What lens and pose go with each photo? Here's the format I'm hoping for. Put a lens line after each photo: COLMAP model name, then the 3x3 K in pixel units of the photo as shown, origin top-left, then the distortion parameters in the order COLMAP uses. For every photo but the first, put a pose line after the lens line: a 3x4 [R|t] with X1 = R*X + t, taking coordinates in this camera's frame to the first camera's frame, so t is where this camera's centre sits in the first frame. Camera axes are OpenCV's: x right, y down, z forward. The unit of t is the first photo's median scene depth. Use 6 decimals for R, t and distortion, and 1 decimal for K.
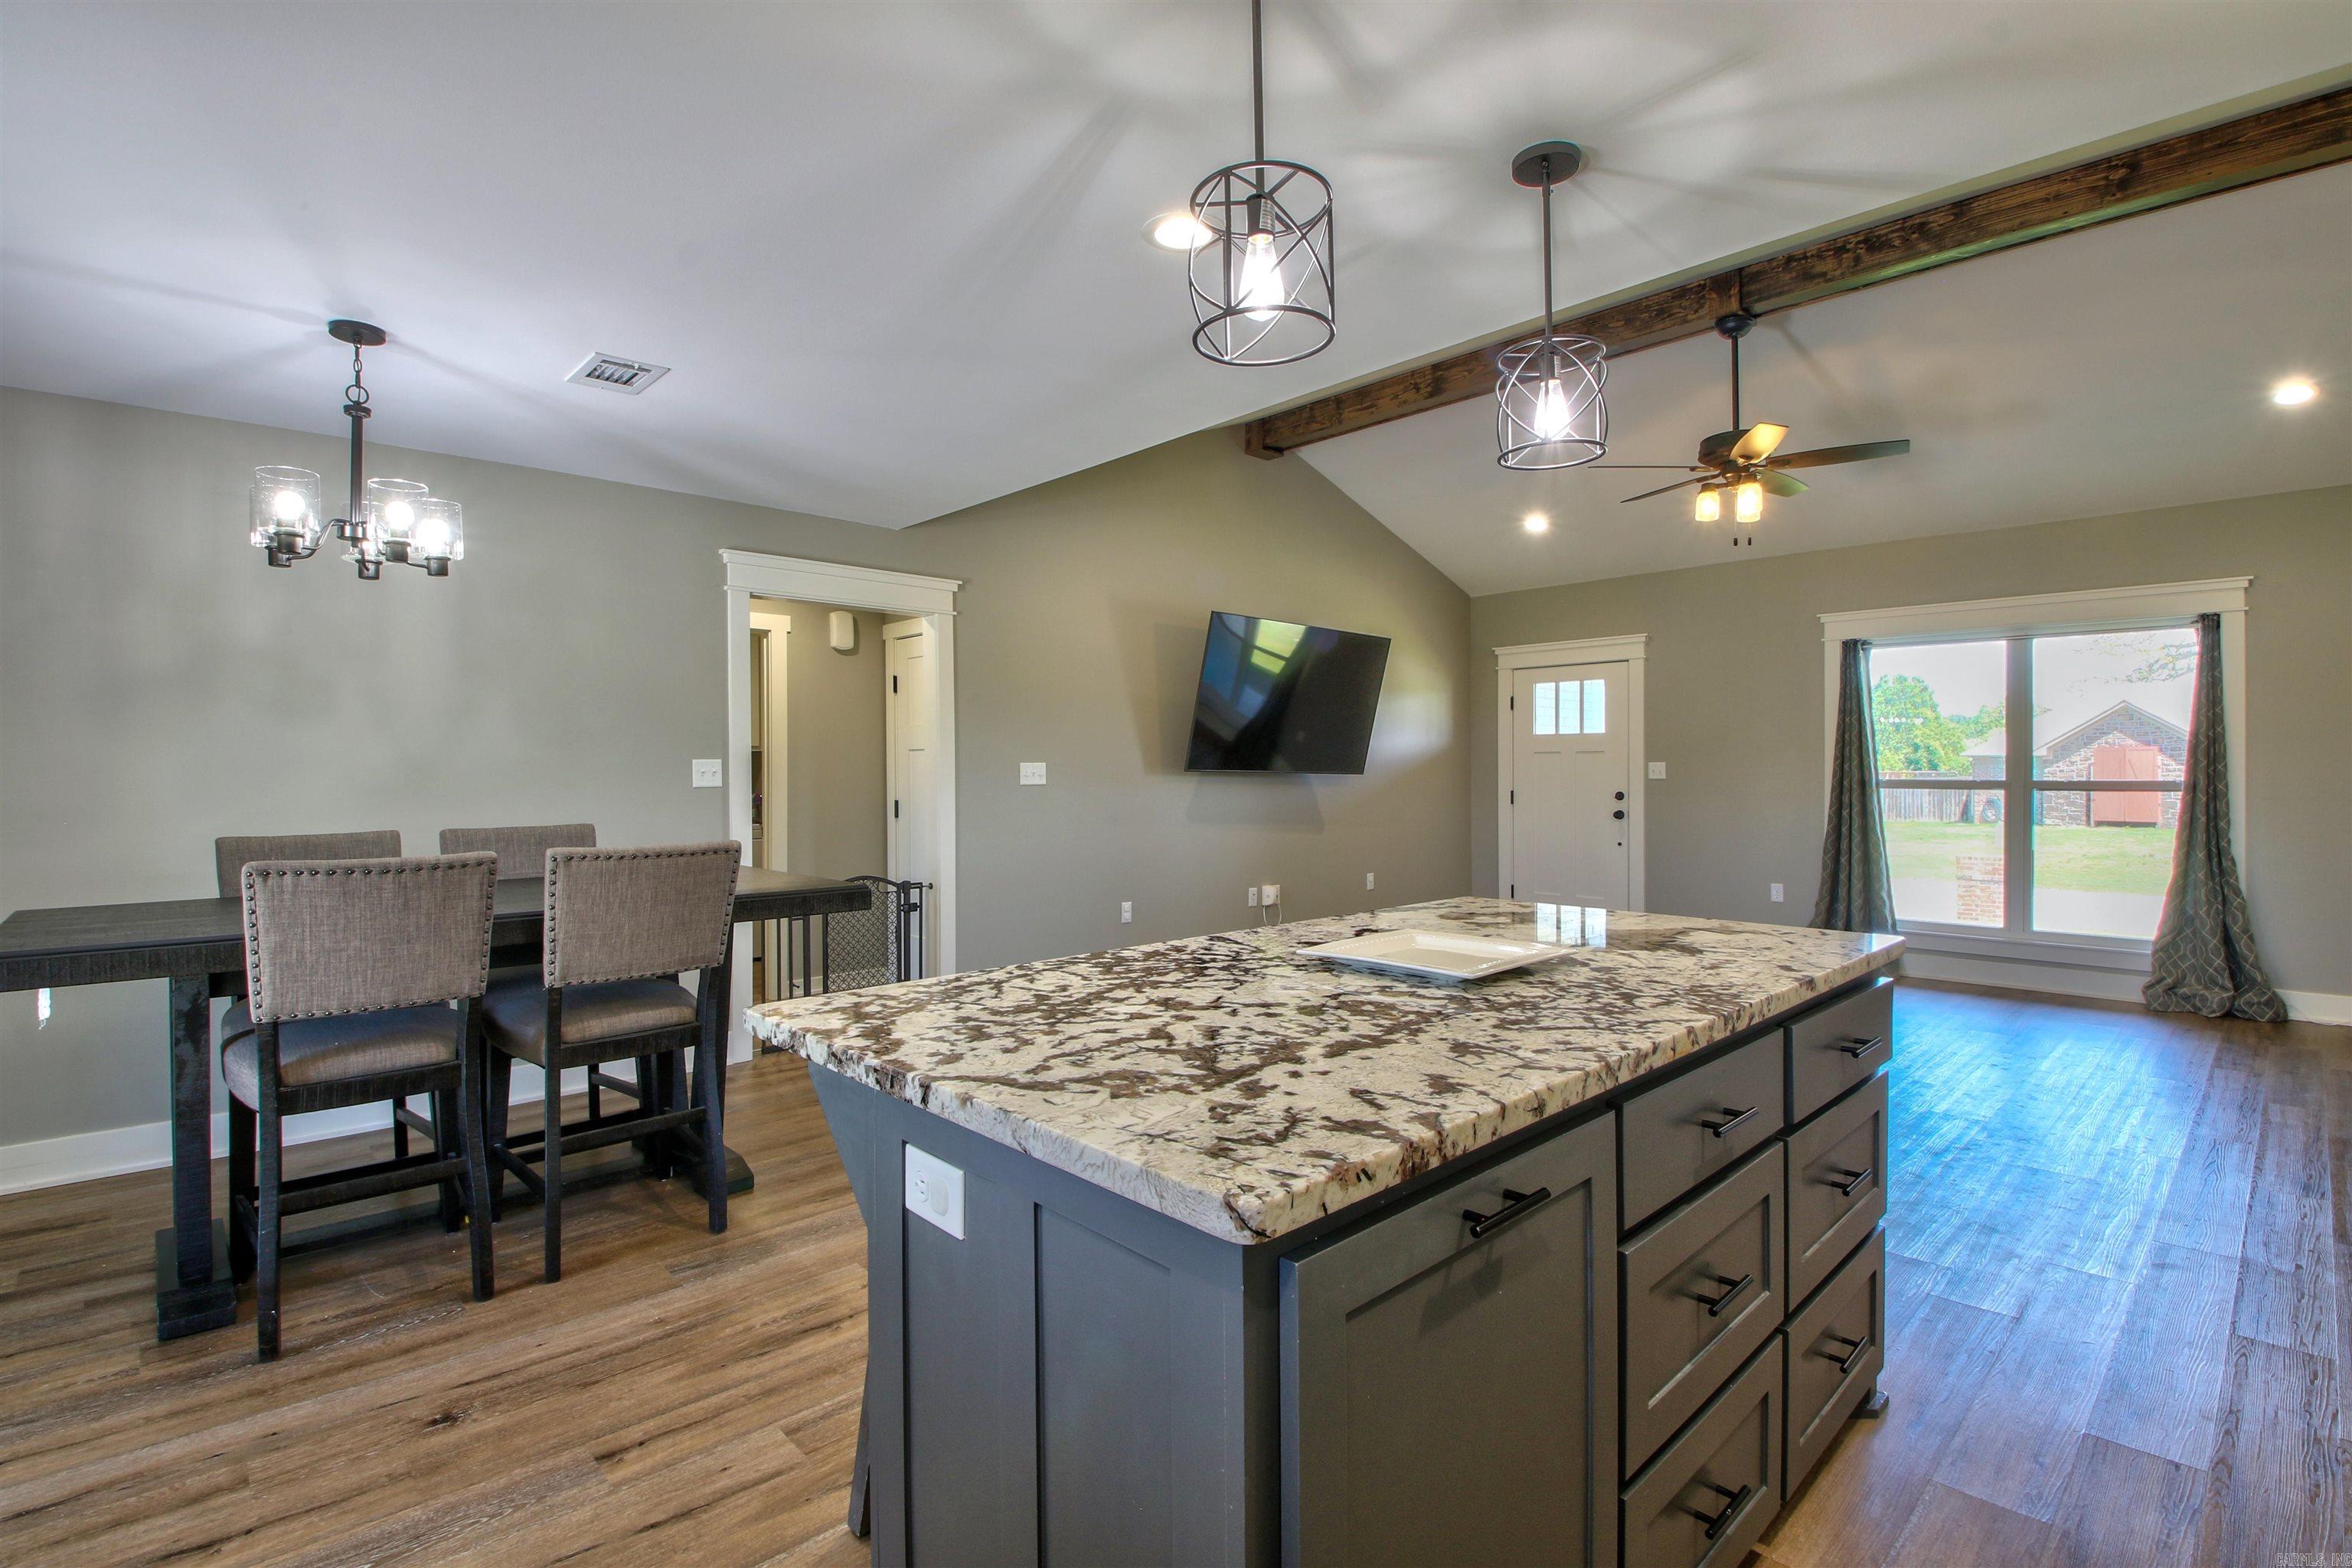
lens RADIAL K [[1091.4, 0, 1174.1], [0, 1091.4, 780.3], [0, 0, 1]] dist [0.007442, -0.017330]
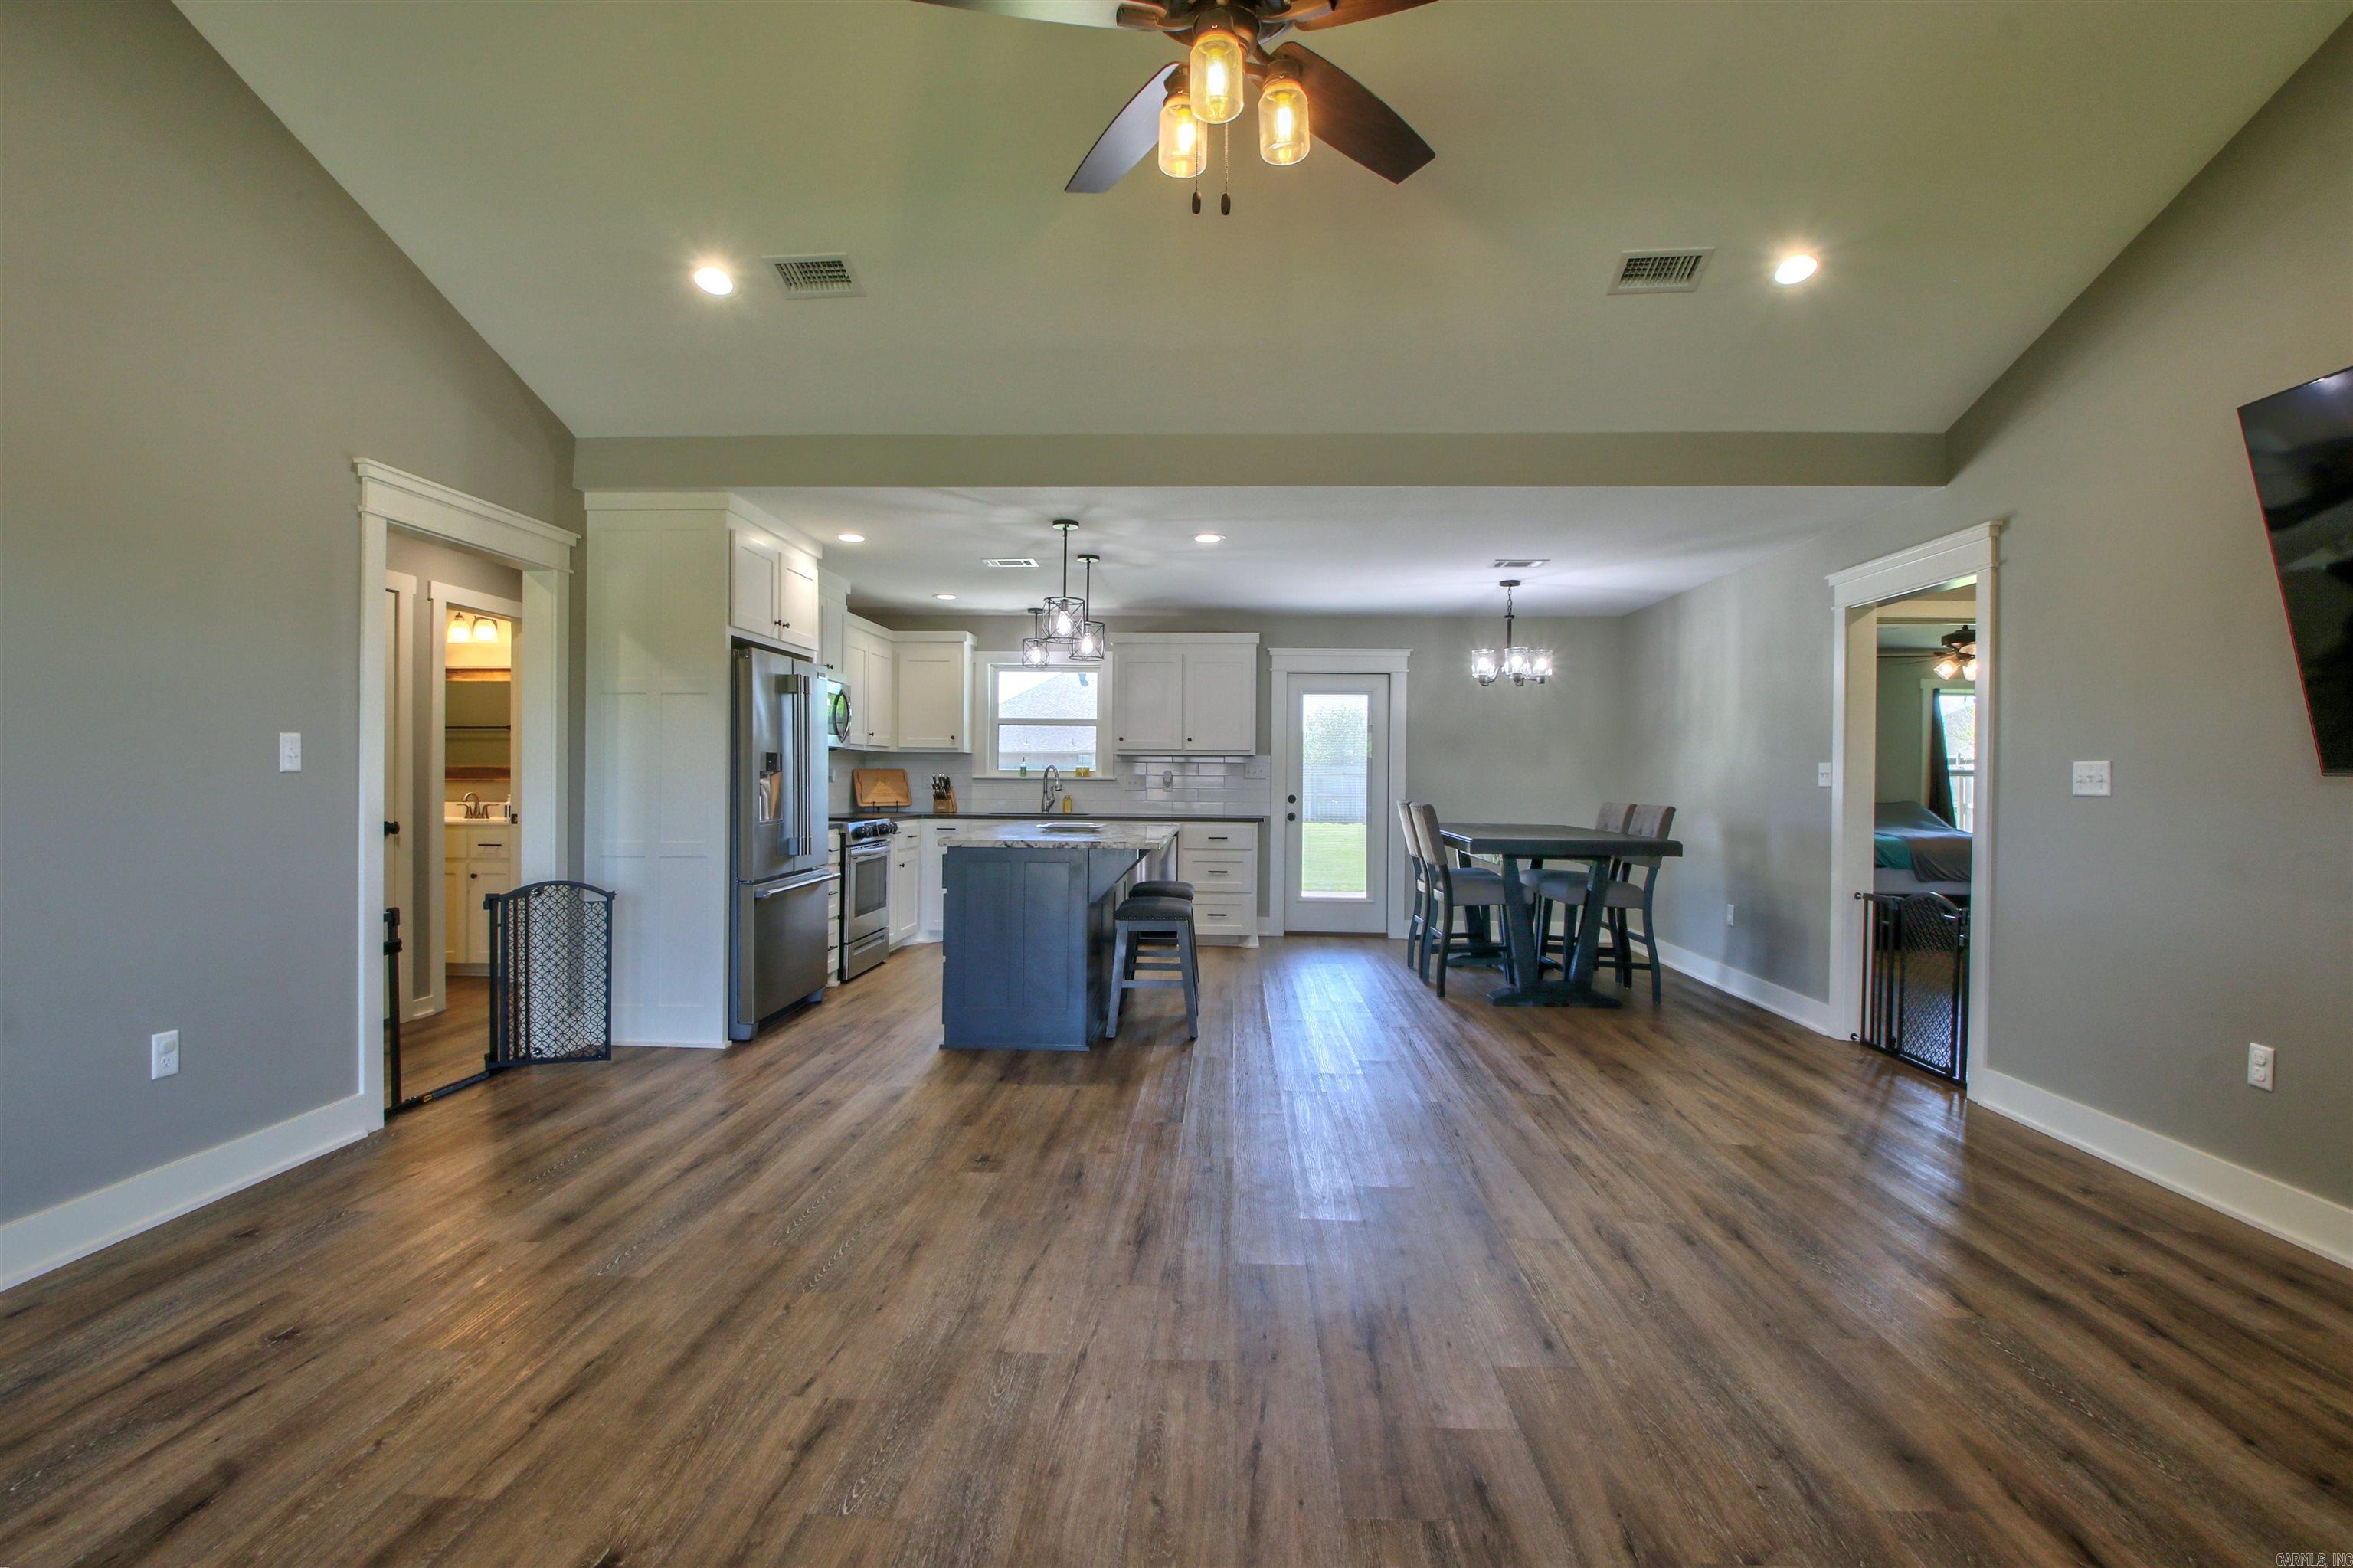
lens RADIAL K [[1091.9, 0, 1174.2], [0, 1091.9, 775.5], [0, 0, 1]] dist [0.007442, -0.017330]
pose [[-0.723144, -0.002101, -0.690695, 0.638608], [-0.014759, 0.999814, 0.012411, -0.006707], [0.690540, 0.019169, -0.723040, 1.013781]]
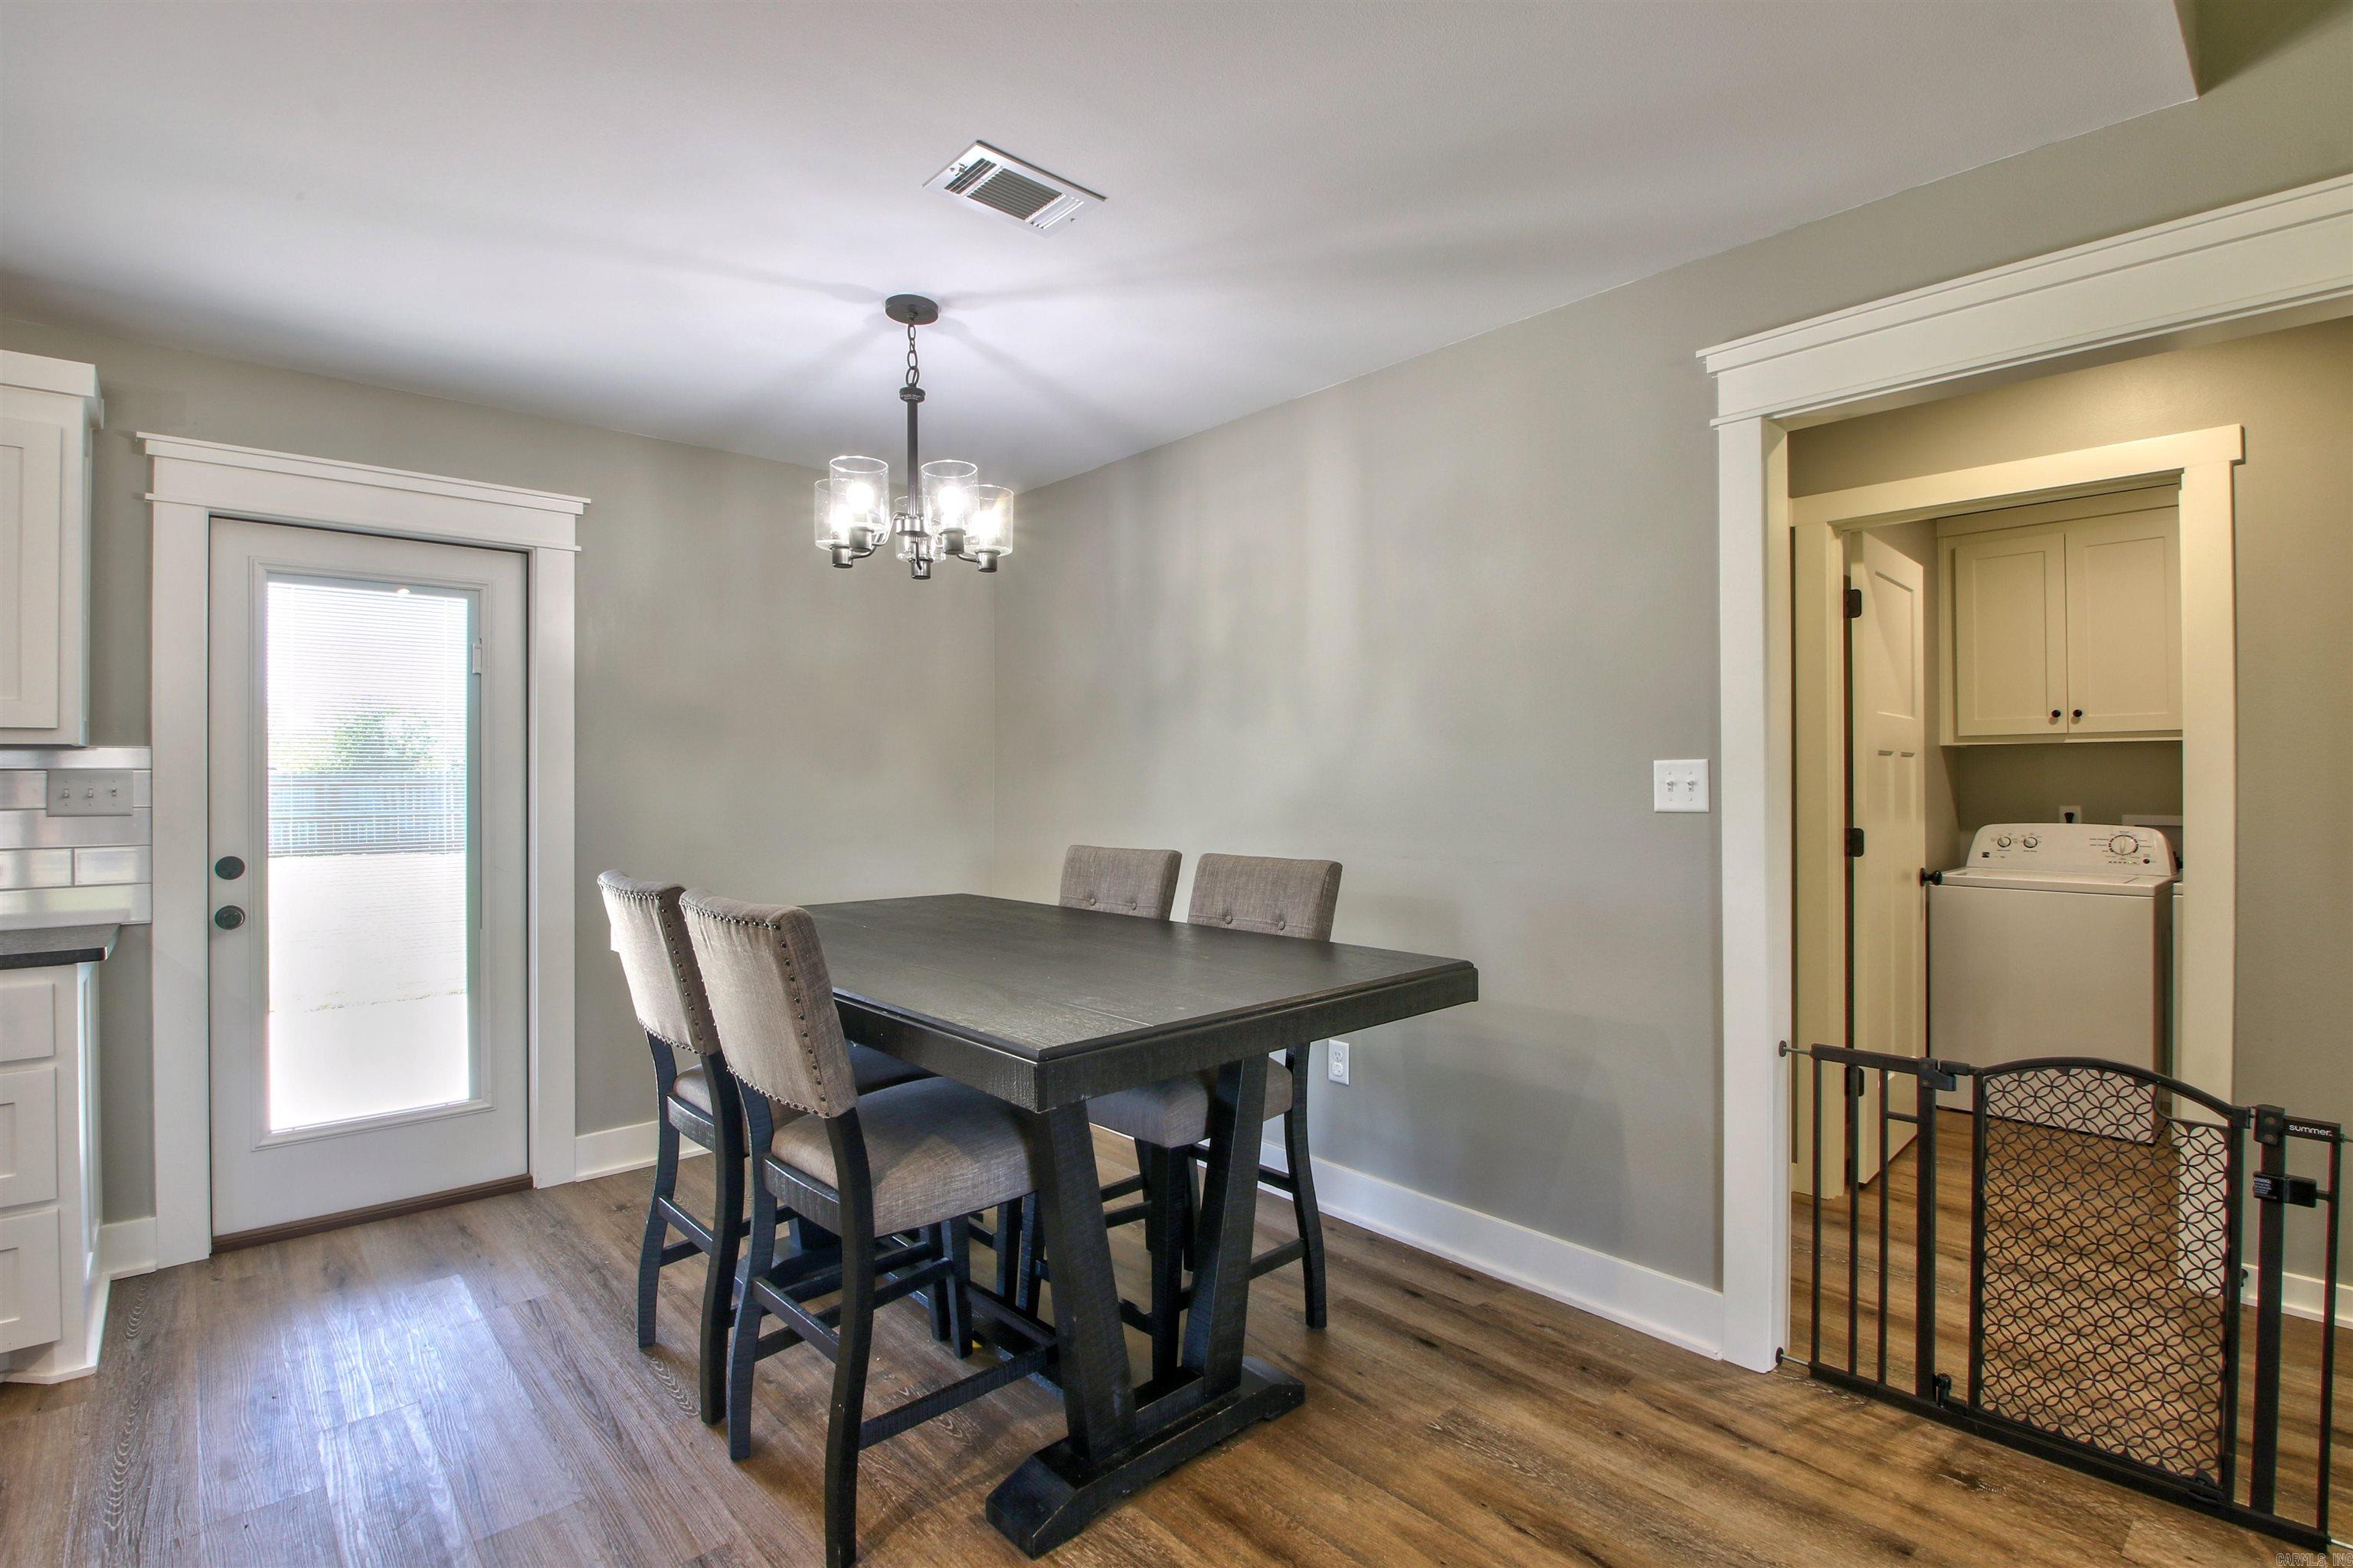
lens RADIAL K [[1091.9, 0, 1180.6], [0, 1091.9, 777.3], [0, 0, 1]] dist [0.007442, -0.017330]
pose [[-0.020372, 0.000512, -0.999792, 0.078543], [-0.006510, 0.999979, 0.000645, -0.006467], [0.999771, 0.006522, -0.020368, 0.573935]]
